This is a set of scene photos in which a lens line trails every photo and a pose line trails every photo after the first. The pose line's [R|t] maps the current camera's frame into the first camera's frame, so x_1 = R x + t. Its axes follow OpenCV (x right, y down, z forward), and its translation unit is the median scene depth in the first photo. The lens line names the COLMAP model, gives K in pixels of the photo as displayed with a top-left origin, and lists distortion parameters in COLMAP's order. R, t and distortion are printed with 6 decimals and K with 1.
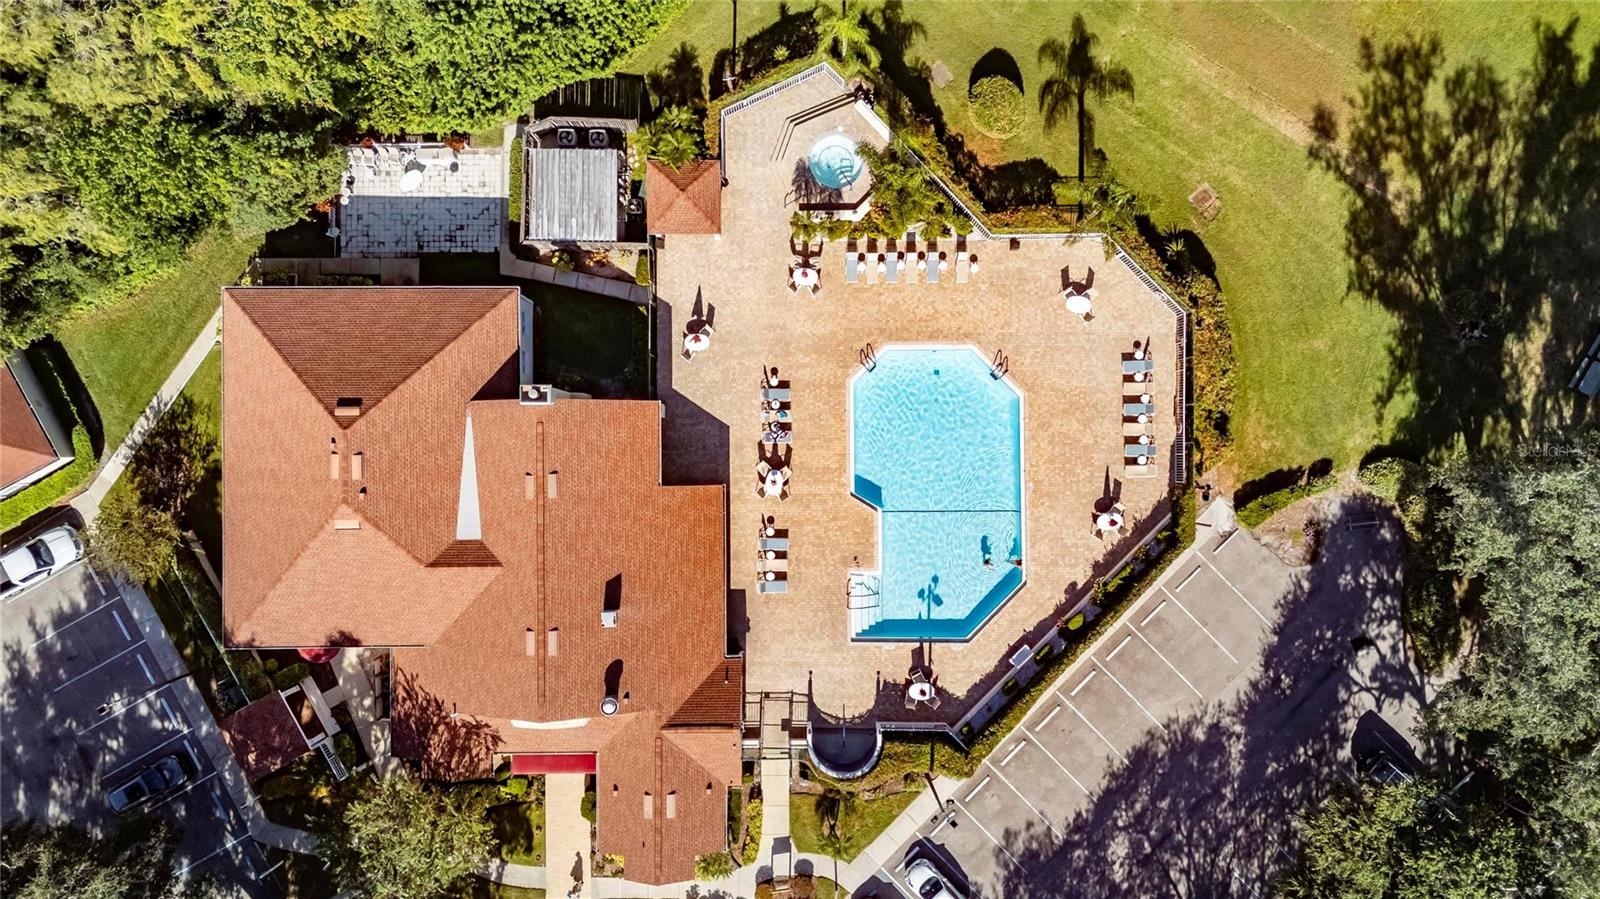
lens RADIAL K [[1176.9, 0, 808.3], [0, 1176.9, 449.4], [0, 0, 1]] dist [0.079384, -0.070042]
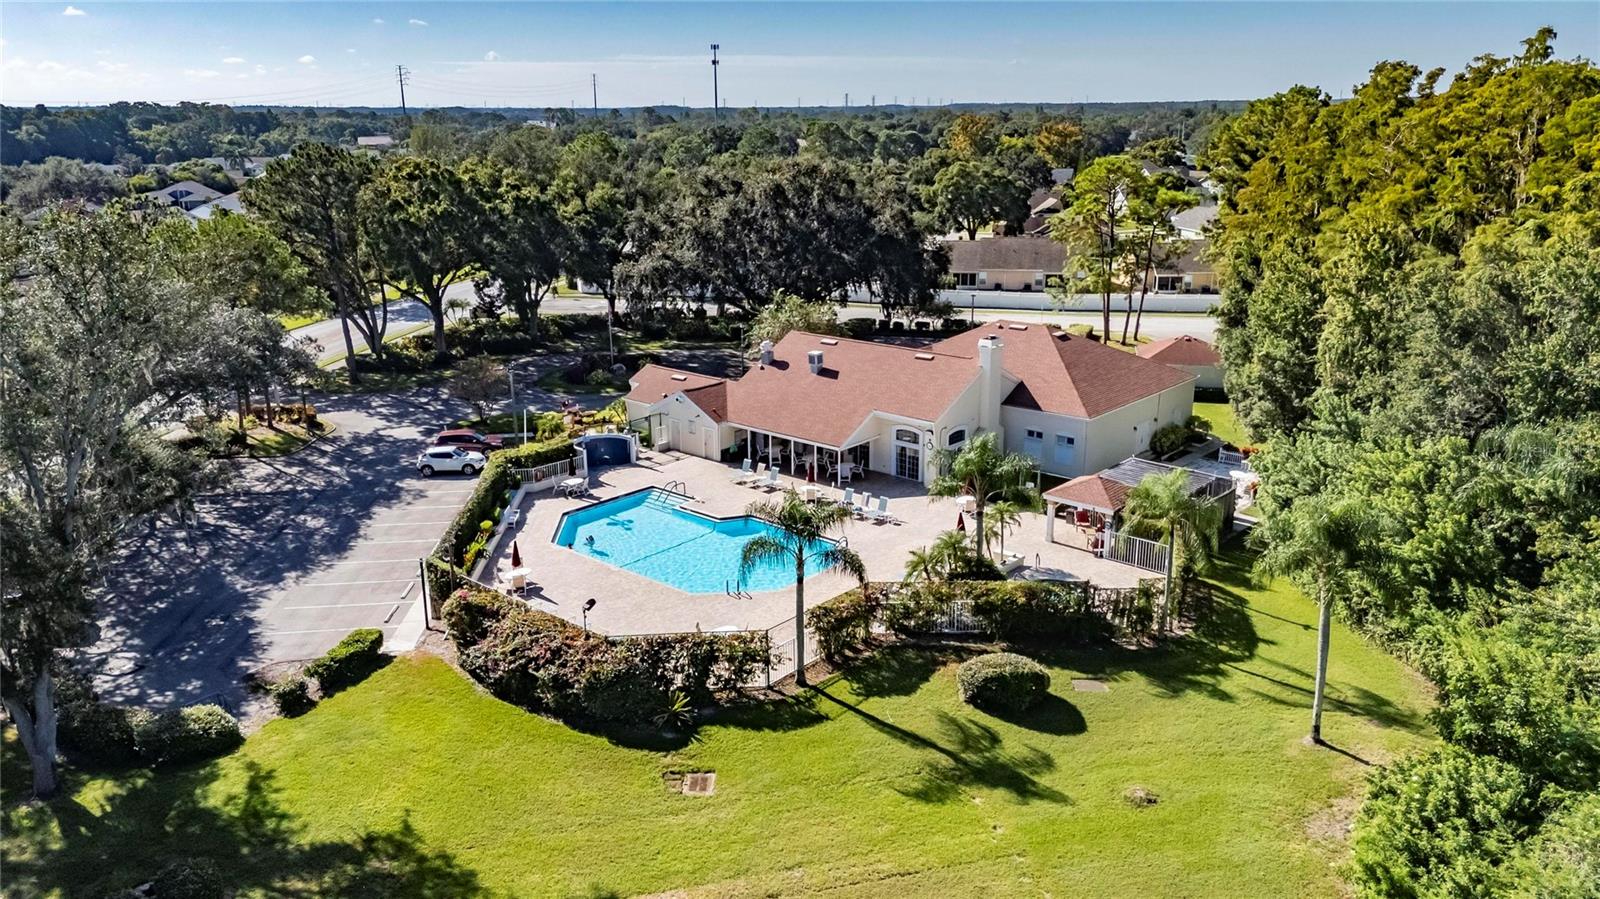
lens RADIAL K [[1176.9, 0, 808.3], [0, 1176.9, 449.4], [0, 0, 1]] dist [0.079384, -0.070042]
pose [[-0.660223, 0.209728, -0.721193, 0.710737], [-0.751011, -0.172314, 0.637409, -0.623114], [0.009411, 0.962456, 0.271273, 0.678204]]
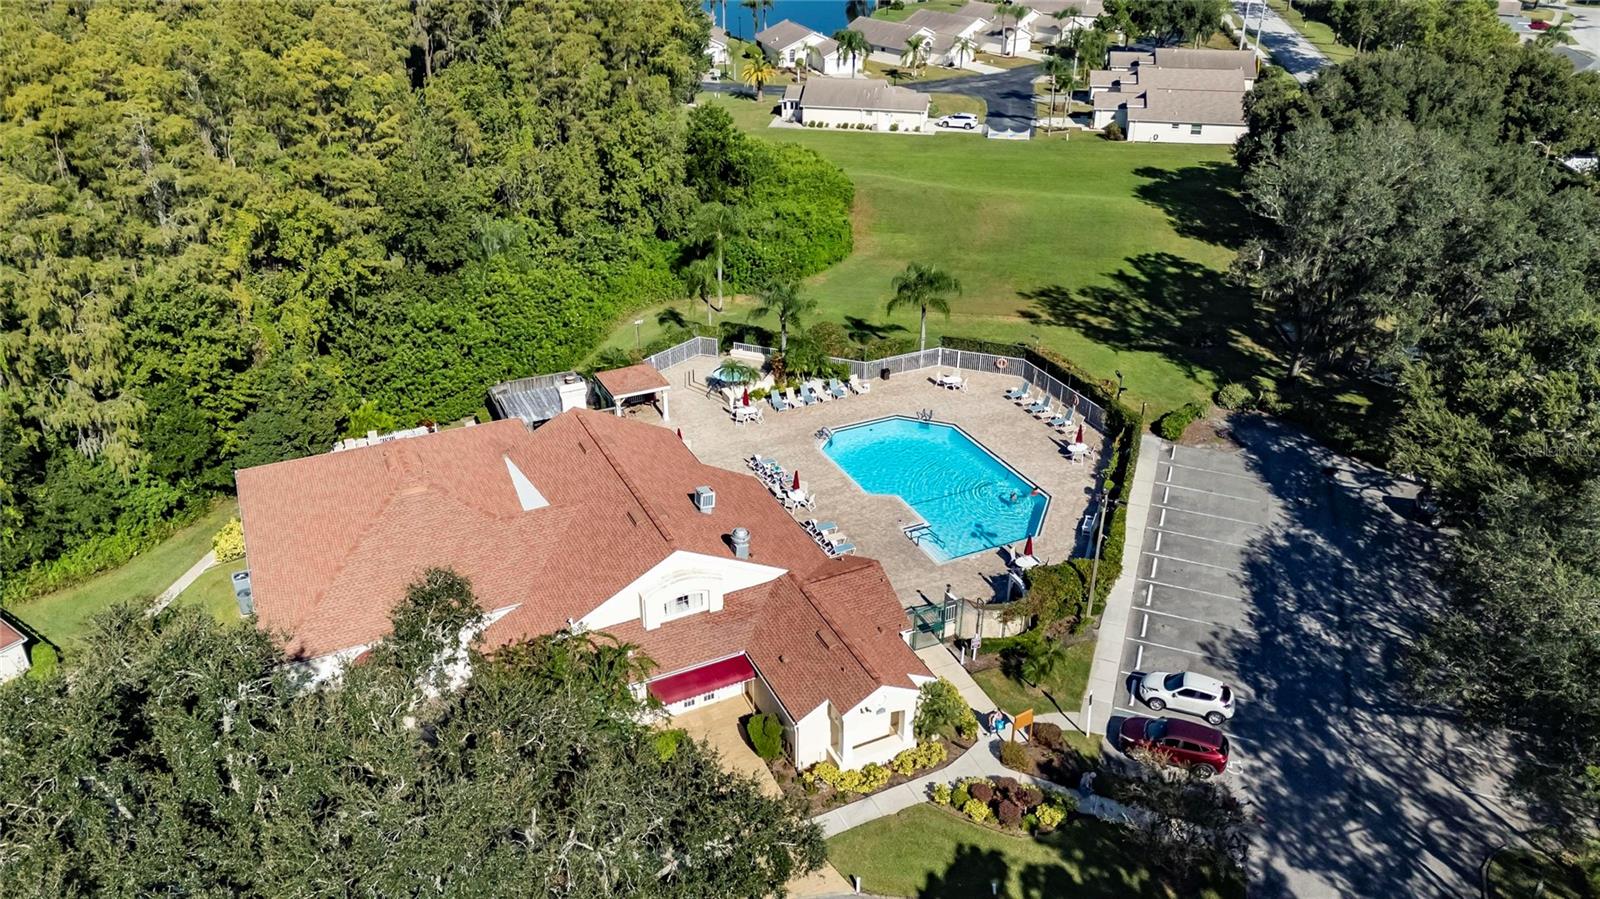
lens RADIAL K [[1176.9, 0, 808.3], [0, 1176.9, 449.4], [0, 0, 1]] dist [0.079384, -0.070042]
pose [[0.899538, -0.205137, 0.385681, -0.410947], [0.436800, 0.434711, -0.787548, 0.835492], [-0.006105, 0.876895, 0.480643, 0.455539]]
